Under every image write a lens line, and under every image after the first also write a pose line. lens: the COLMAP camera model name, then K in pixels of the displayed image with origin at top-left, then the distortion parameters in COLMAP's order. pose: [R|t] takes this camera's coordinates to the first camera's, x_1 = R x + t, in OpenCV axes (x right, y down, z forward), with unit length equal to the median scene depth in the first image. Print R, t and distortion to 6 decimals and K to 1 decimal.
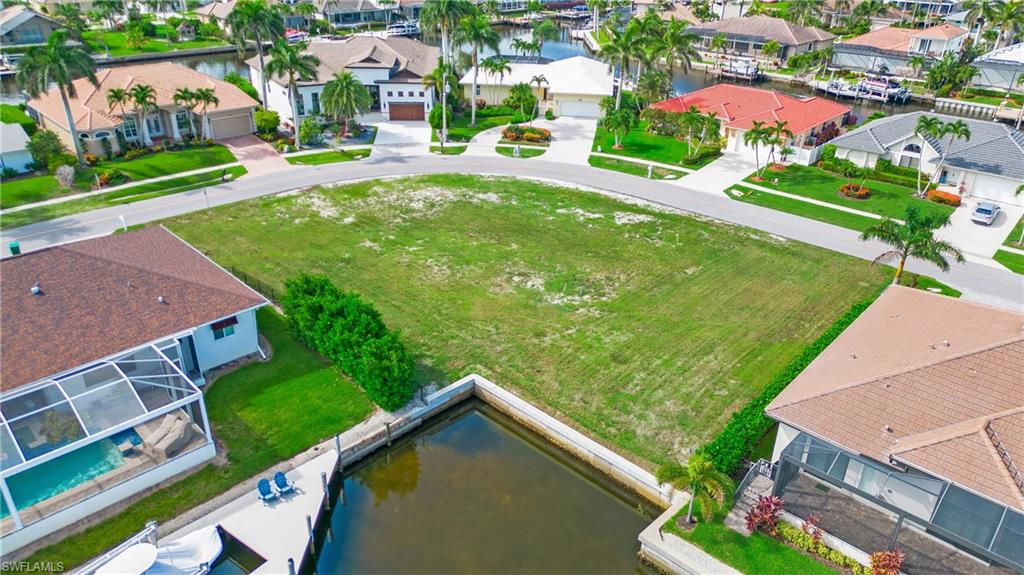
lens RADIAL K [[706.1, 0, 513.3], [0, 706.1, 297.2], [0, 0, 1]] dist [0.089120, -0.084863]
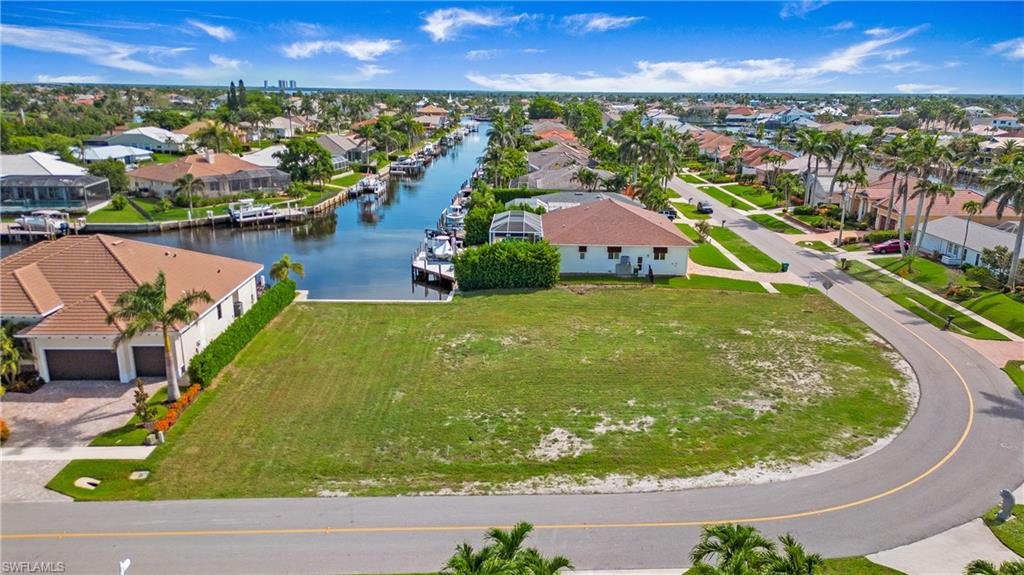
lens RADIAL K [[706.1, 0, 508.6], [0, 706.1, 289.8], [0, 0, 1]] dist [0.089120, -0.084863]
pose [[-0.720244, 0.162604, -0.674395, 0.565425], [-0.344907, 0.759539, 0.551489, -0.514602], [0.601904, 0.629810, -0.490970, 1.137054]]
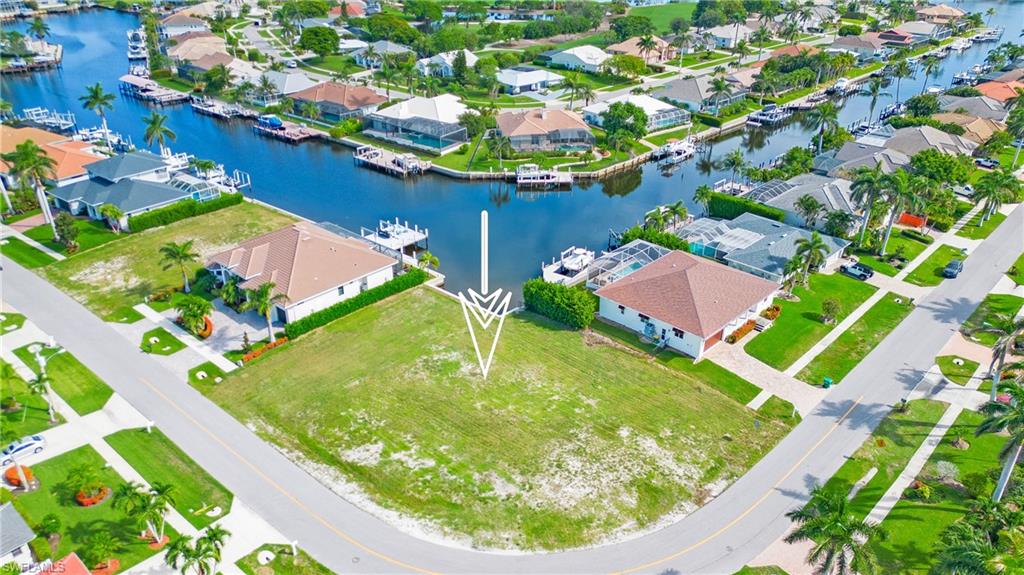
lens RADIAL K [[706.1, 0, 512.5], [0, 706.1, 290.6], [0, 0, 1]] dist [0.089120, -0.084863]
pose [[-0.999290, -0.012025, -0.035708, -0.009887], [-0.036231, 0.566774, 0.823076, -1.066646], [0.010341, 0.823786, -0.566807, 1.334506]]
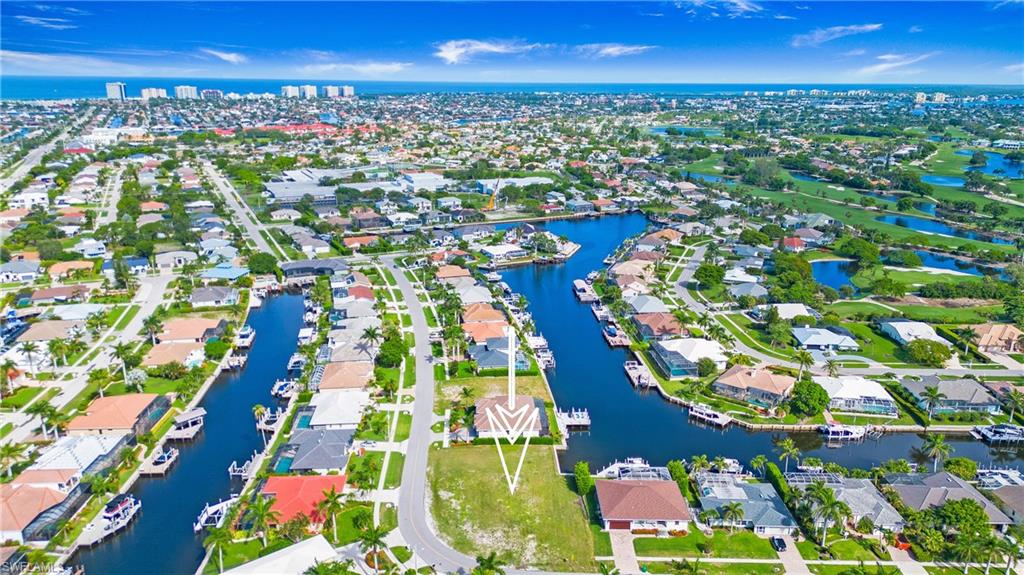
lens RADIAL K [[706.1, 0, 512.6], [0, 706.1, 284.6], [0, 0, 1]] dist [0.089120, -0.084863]
pose [[-0.712856, -0.214813, 0.667602, -1.503639], [0.308208, 0.759121, 0.573362, -2.008994], [-0.629956, 0.614484, -0.474937, 1.535596]]
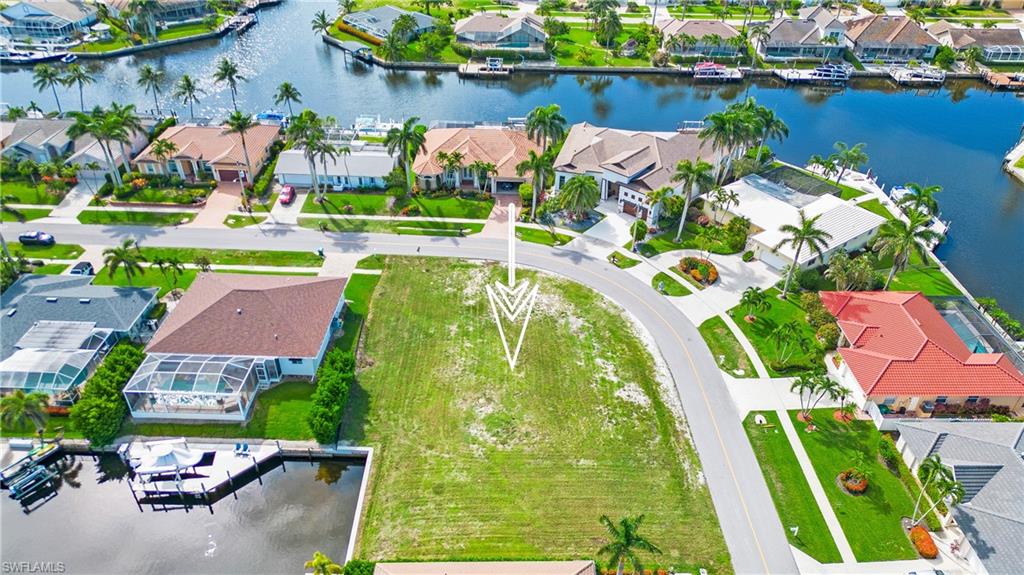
lens RADIAL K [[706.1, 0, 511.9], [0, 706.1, 294.5], [0, 0, 1]] dist [0.089120, -0.084863]
pose [[0.685706, 0.418991, -0.595192, 0.649705], [-0.340239, 0.907380, 0.246778, -0.478157], [0.643463, 0.033290, 0.764753, -0.076044]]
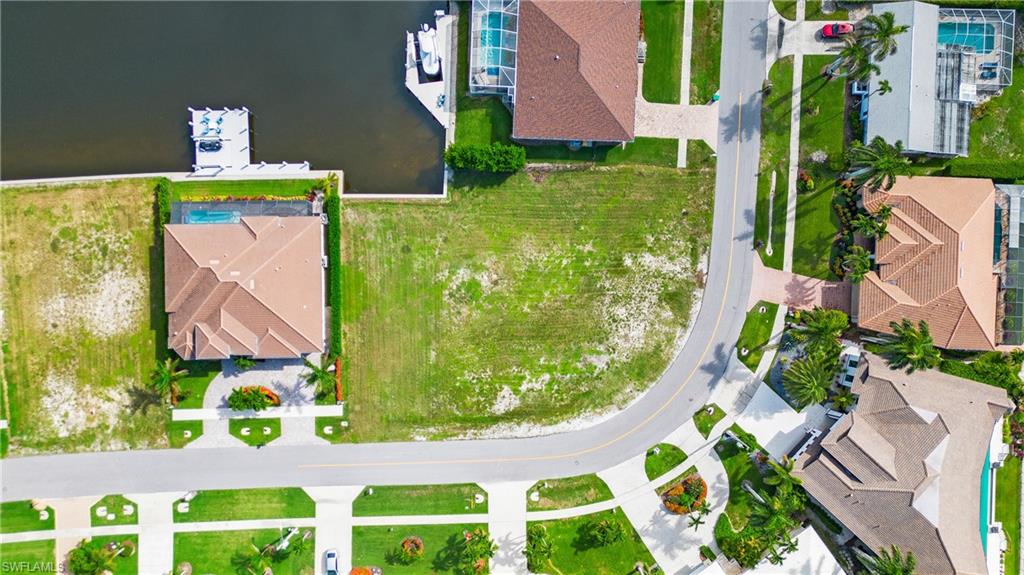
lens RADIAL K [[706.1, 0, 509.3], [0, 706.1, 278.9], [0, 0, 1]] dist [0.089120, -0.084863]
pose [[-0.728308, 0.684774, -0.025547, 0.021481], [-0.333680, -0.321837, 0.886047, -1.289891], [0.598520, 0.653839, 0.462892, 0.141263]]
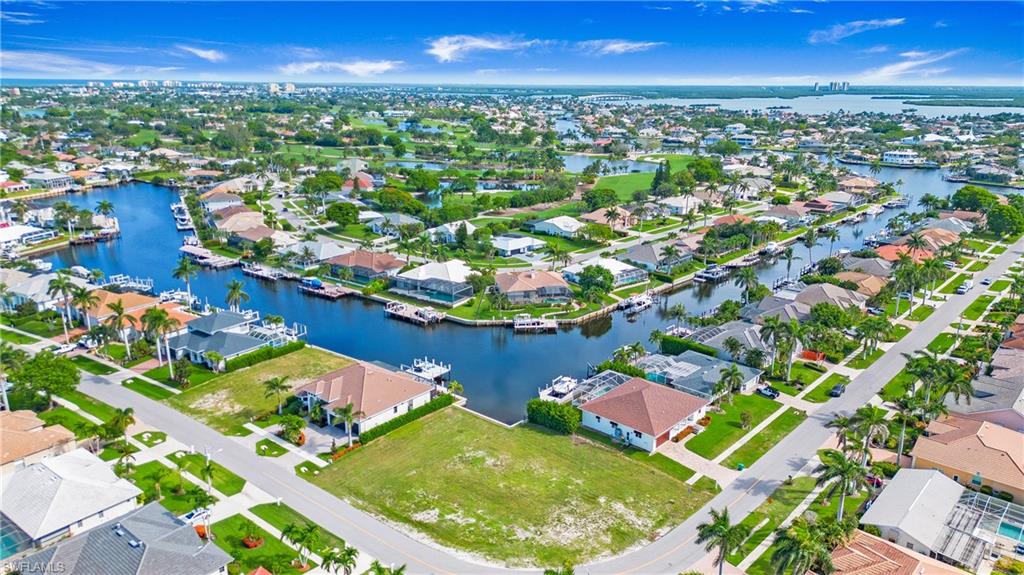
lens RADIAL K [[706.1, 0, 512.4], [0, 706.1, 285.8], [0, 0, 1]] dist [0.089120, -0.084863]
pose [[-0.998070, -0.008768, -0.061483, 0.077740], [-0.048783, 0.723357, 0.688749, -1.478721], [0.038435, 0.690419, -0.722388, 1.700068]]
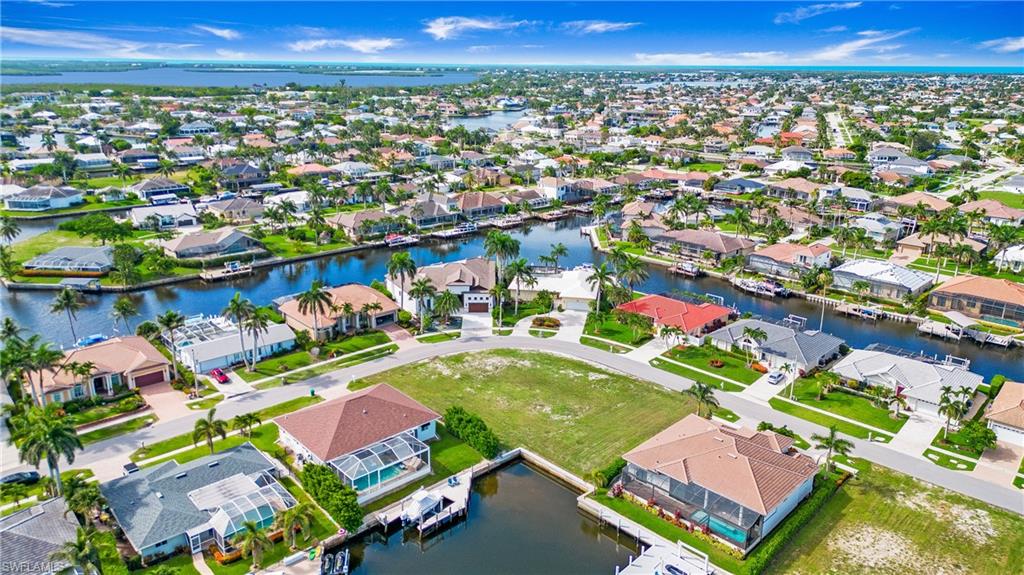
lens RADIAL K [[706.1, 0, 513.8], [0, 706.1, 282.7], [0, 0, 1]] dist [0.089120, -0.084863]
pose [[0.999095, 0.006107, -0.042098, 0.014137], [-0.013888, 0.982237, -0.187127, 0.004514], [0.040208, 0.187543, 0.981433, -0.960328]]
